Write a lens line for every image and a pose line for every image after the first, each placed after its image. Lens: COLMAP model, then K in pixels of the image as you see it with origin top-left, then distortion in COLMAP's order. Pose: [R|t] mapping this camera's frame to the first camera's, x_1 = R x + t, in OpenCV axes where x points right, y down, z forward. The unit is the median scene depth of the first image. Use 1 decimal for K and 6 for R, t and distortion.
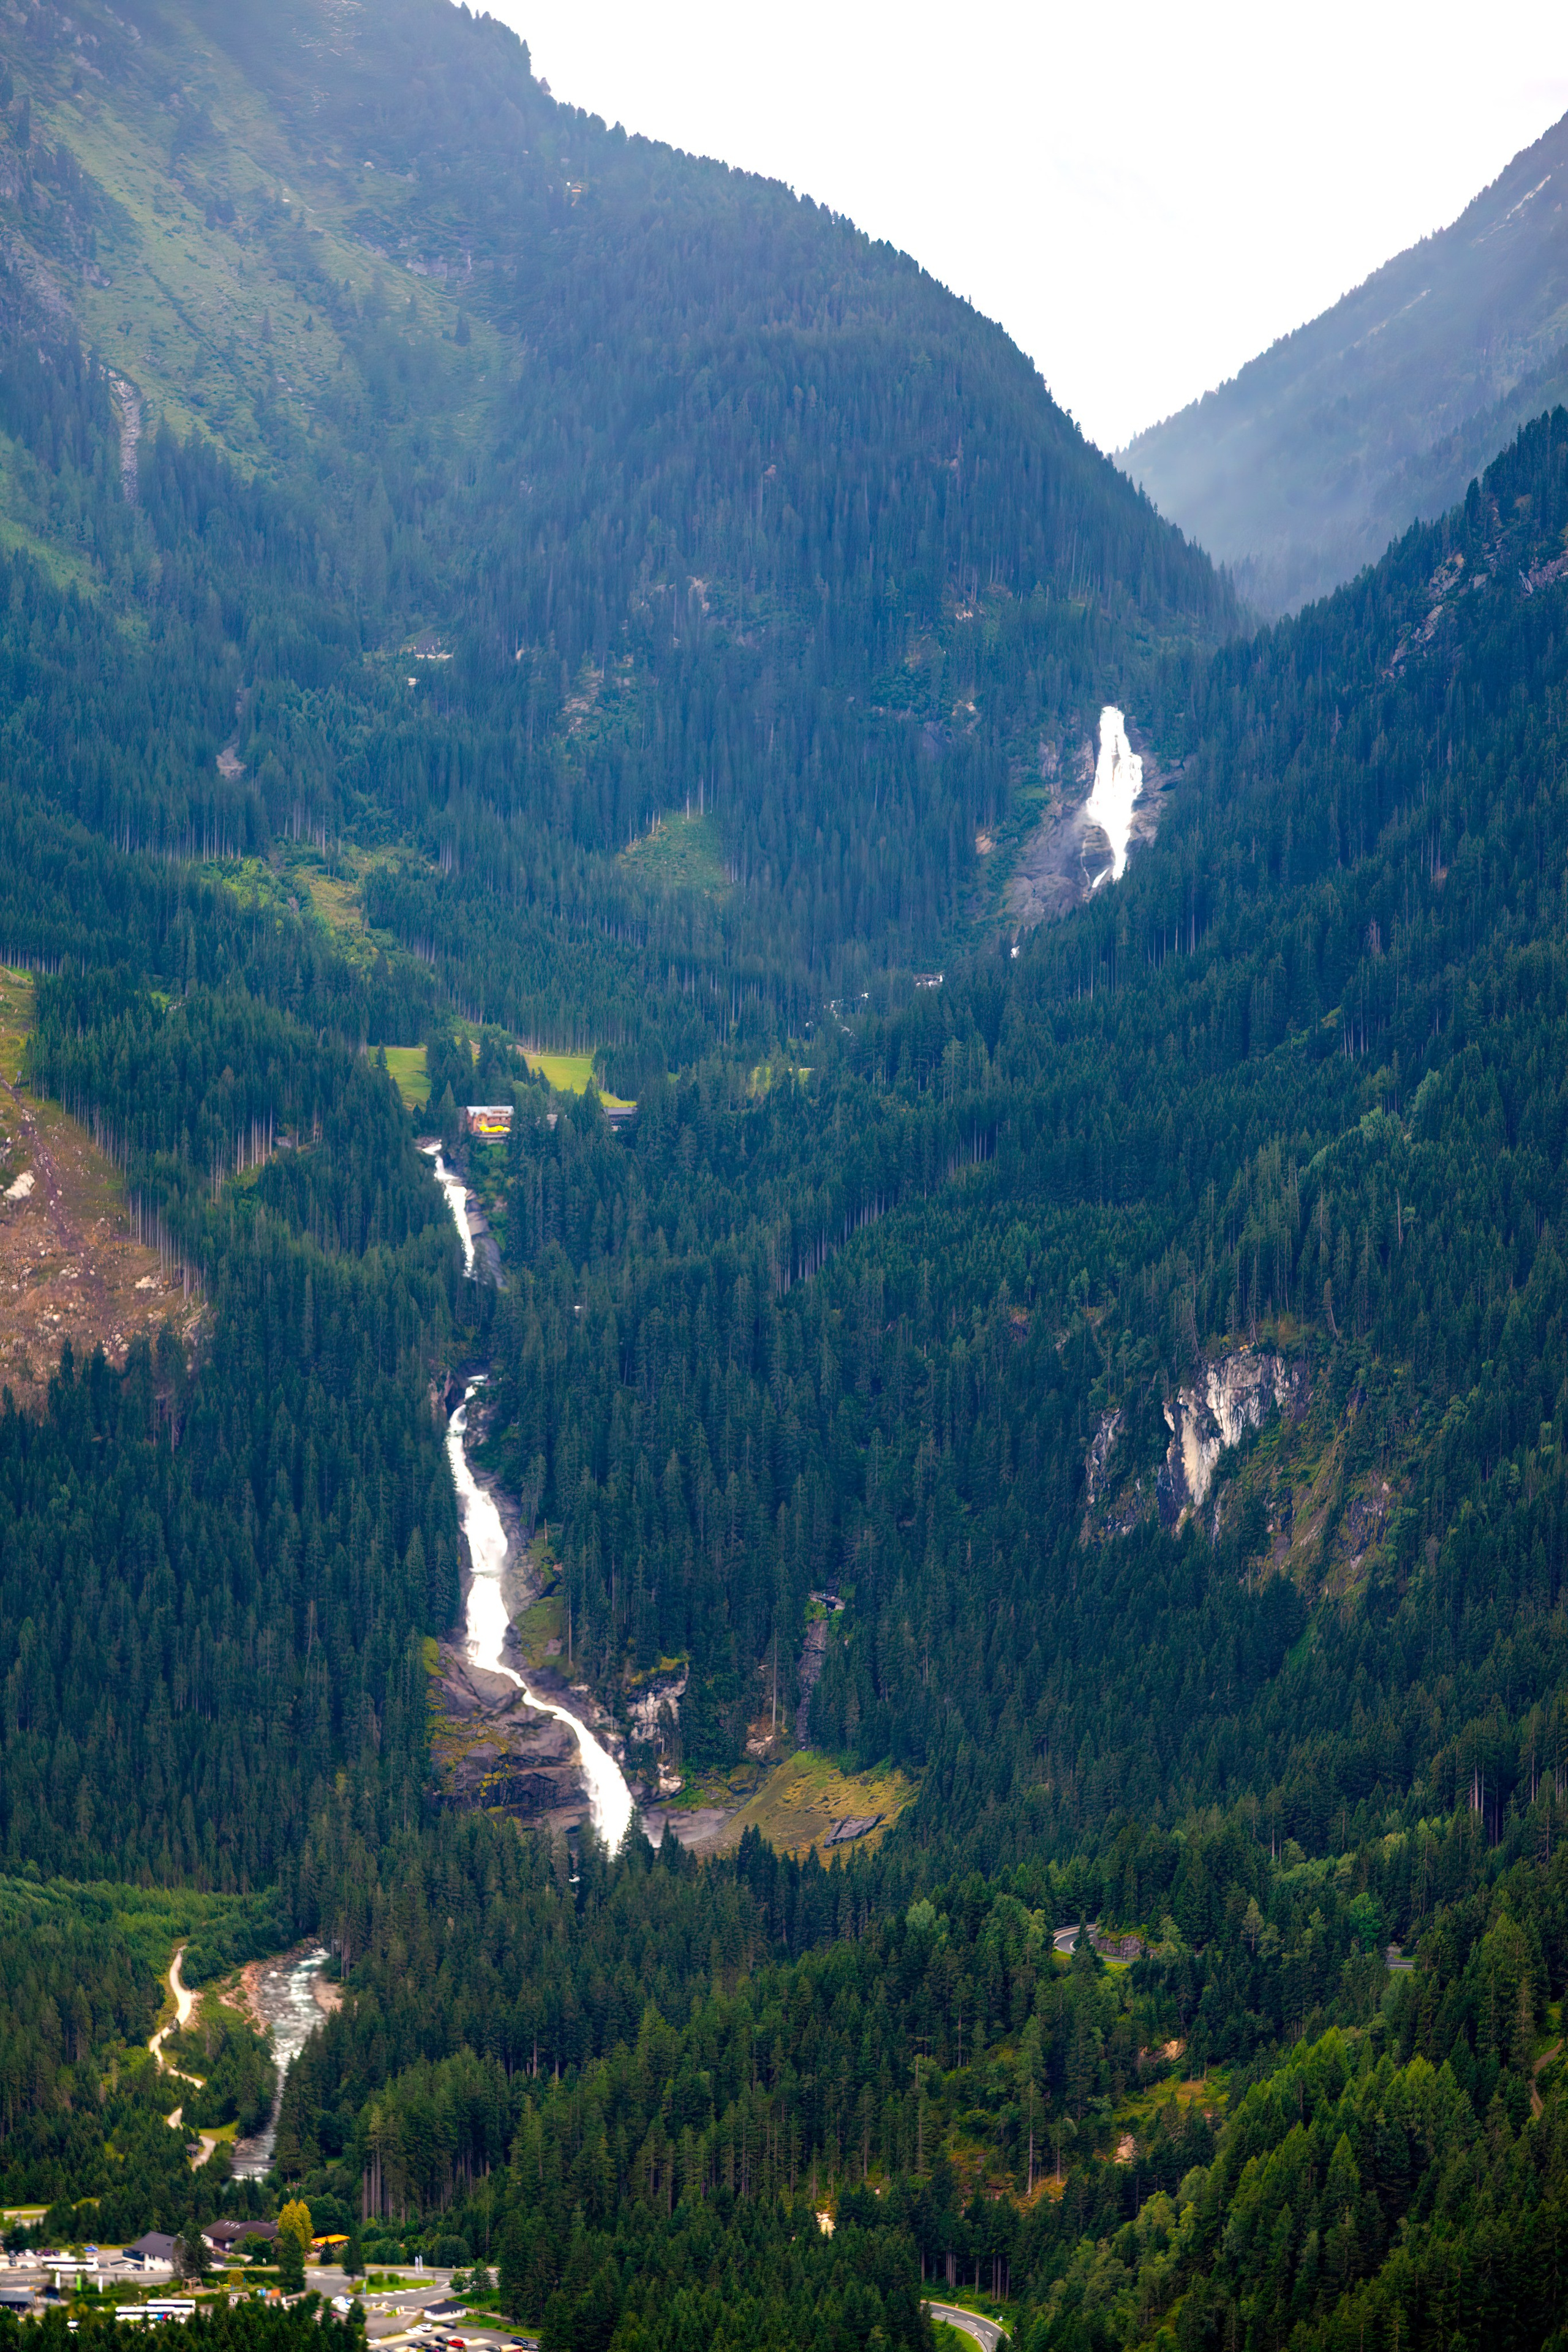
lens RADIAL K [[6396.9, 0, 782.7], [0, 6396.9, 1172.8], [0, 0, 1]] dist [0.006210, 0.000000]
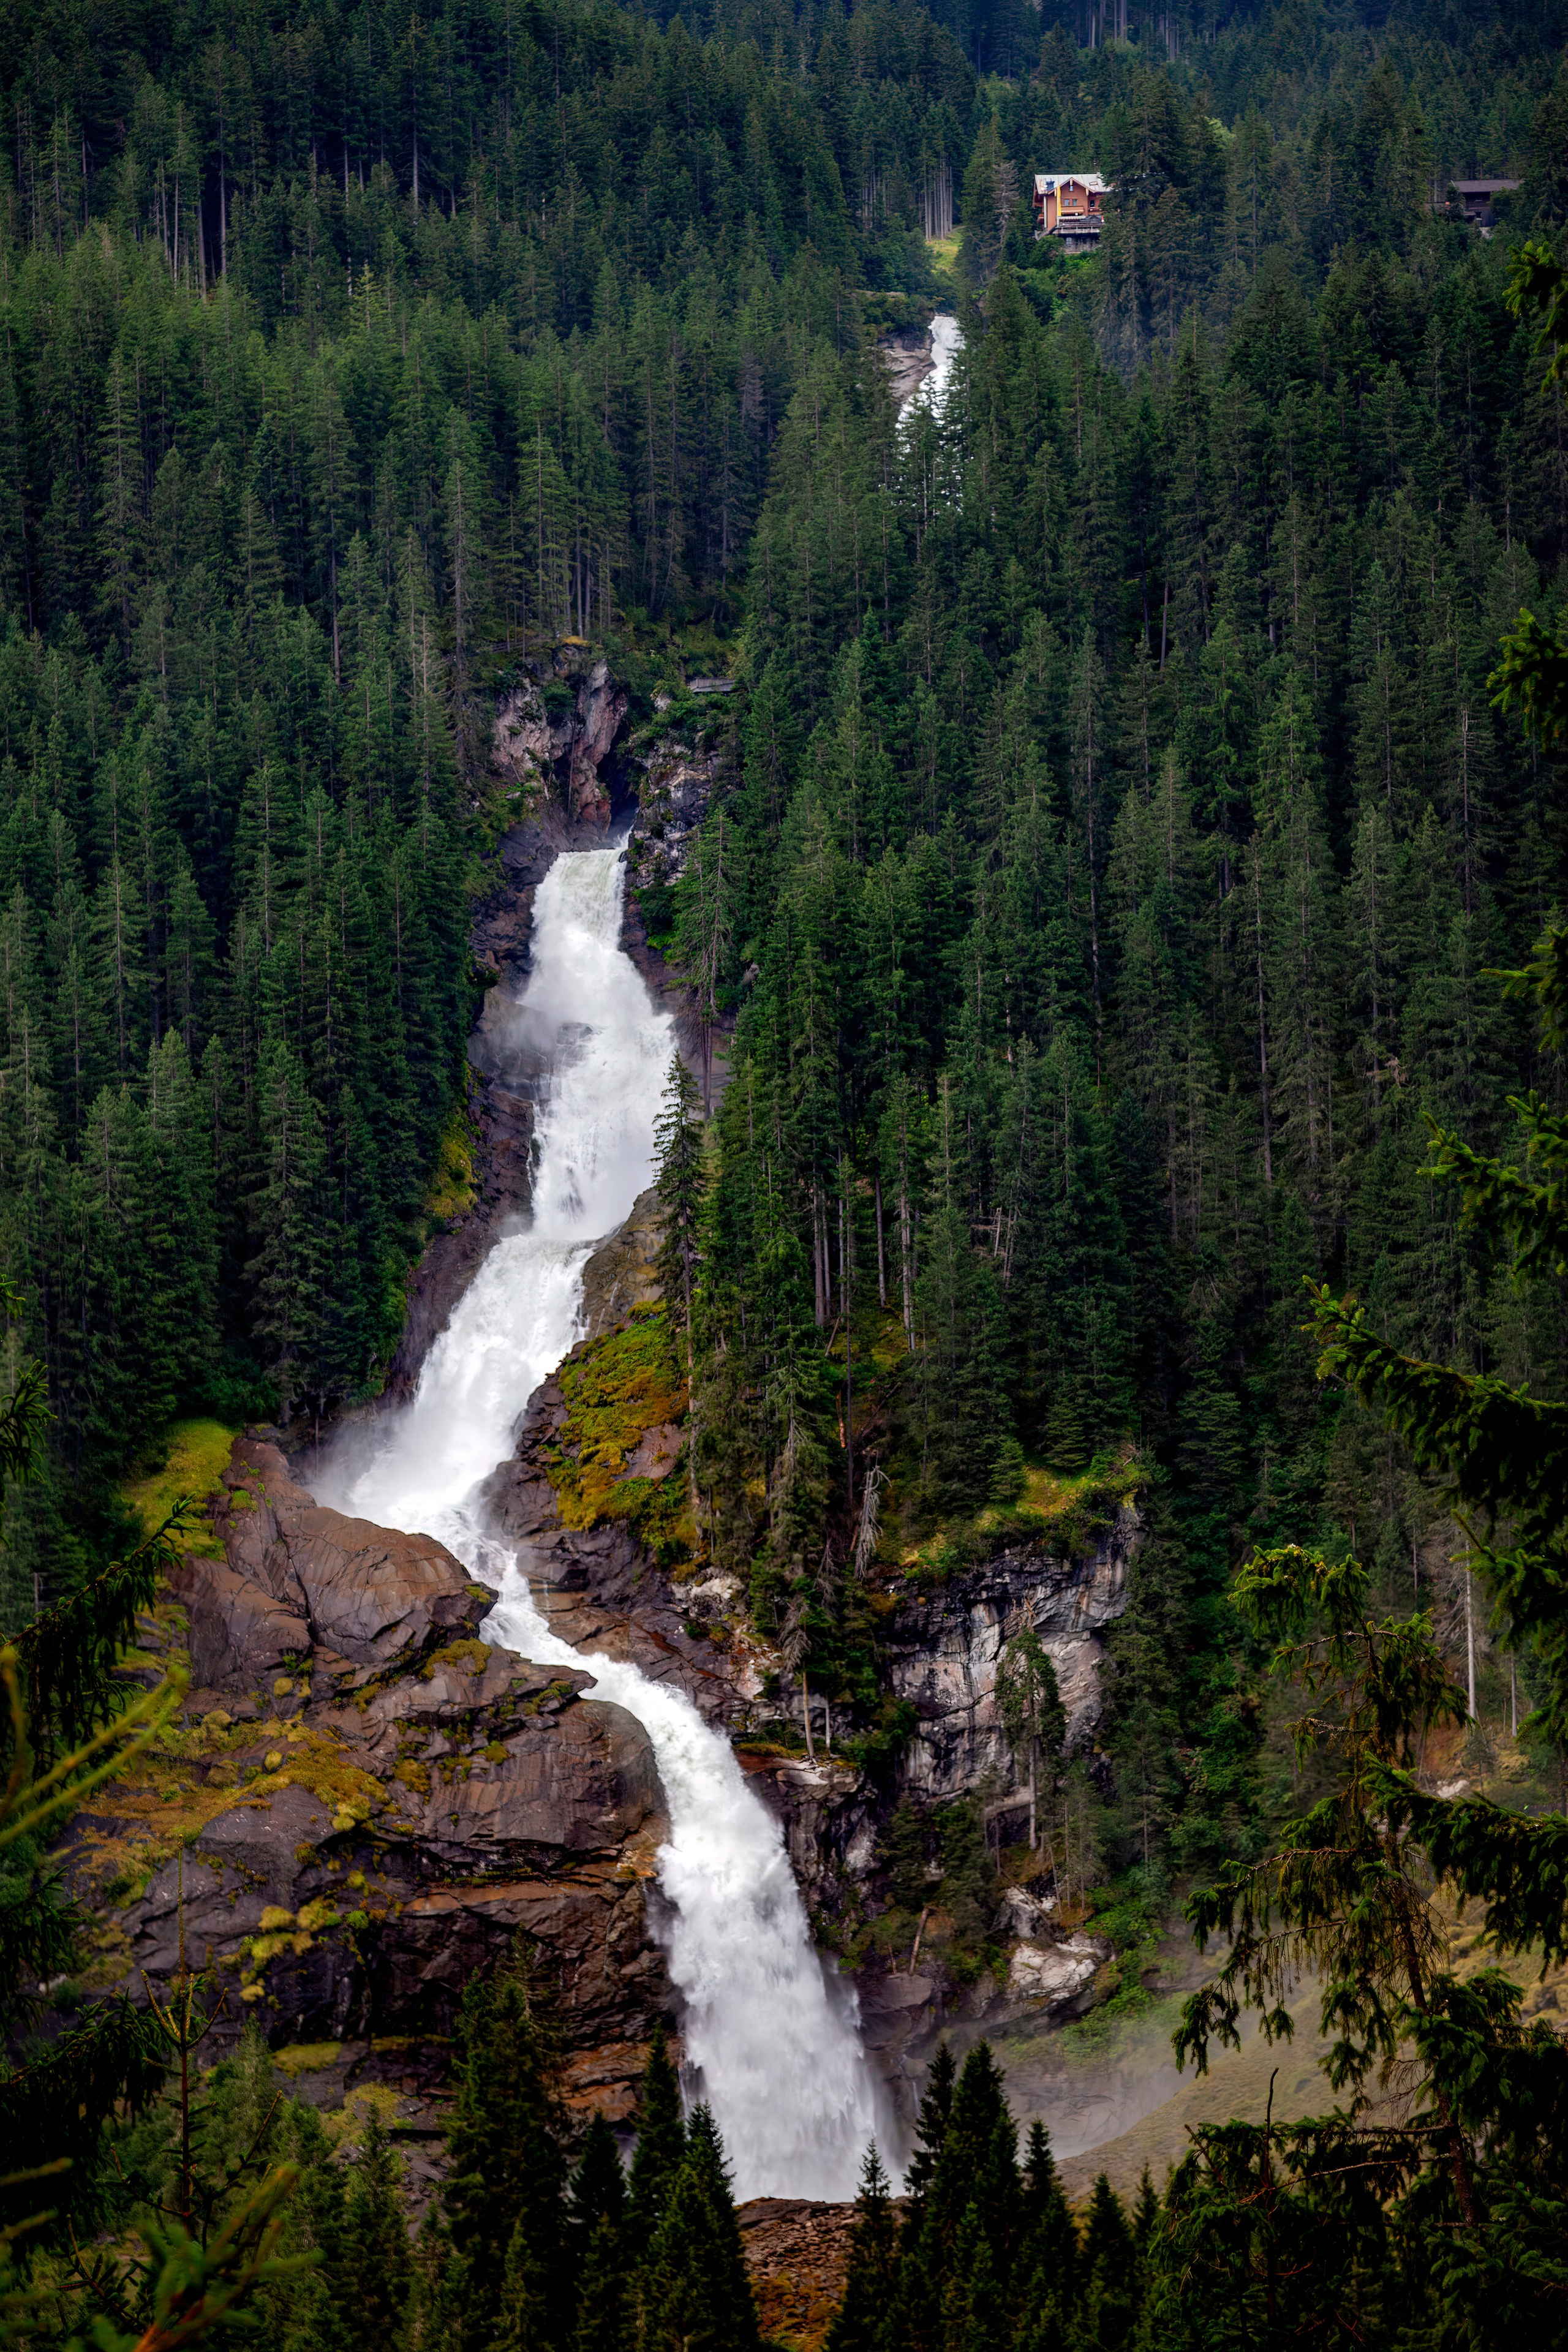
lens RADIAL K [[6695.9, 0, 708.0], [0, 6695.9, 1103.3], [0, 0, 1]] dist [0.622532, 0.000000]
pose [[0.964889, -0.025292, -0.261437, 0.040267], [0.008346, 0.997803, -0.065727, 0.079060], [0.262524, 0.061237, 0.962980, 0.737702]]
